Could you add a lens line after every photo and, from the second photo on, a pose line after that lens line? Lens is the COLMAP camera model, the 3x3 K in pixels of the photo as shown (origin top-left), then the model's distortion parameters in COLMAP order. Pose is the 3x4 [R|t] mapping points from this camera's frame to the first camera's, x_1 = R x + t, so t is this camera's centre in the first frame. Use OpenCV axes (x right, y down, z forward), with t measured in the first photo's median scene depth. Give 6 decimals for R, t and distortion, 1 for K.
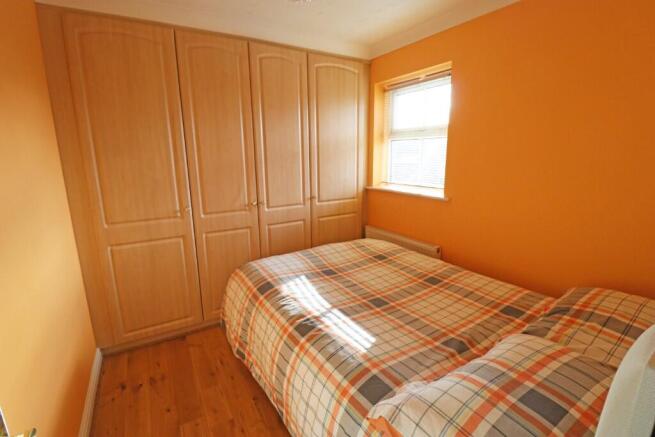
lens RADIAL K [[303.7, 0, 329.1], [0, 303.7, 217.4], [0, 0, 1]] dist [-0.017350, -0.000376]
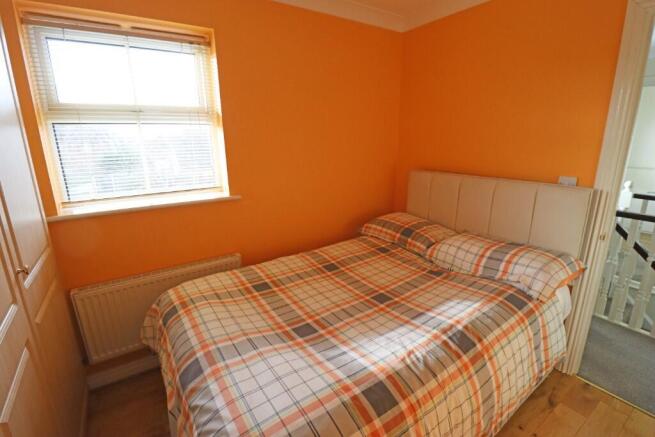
lens RADIAL K [[303.7, 0, 328.9], [0, 303.7, 217.1], [0, 0, 1]] dist [-0.017350, -0.000376]
pose [[-0.045803, -0.243166, 0.968903, -0.678654], [0.223816, 0.942765, 0.247186, -0.230167], [-0.973555, 0.228178, 0.011243, 1.065568]]
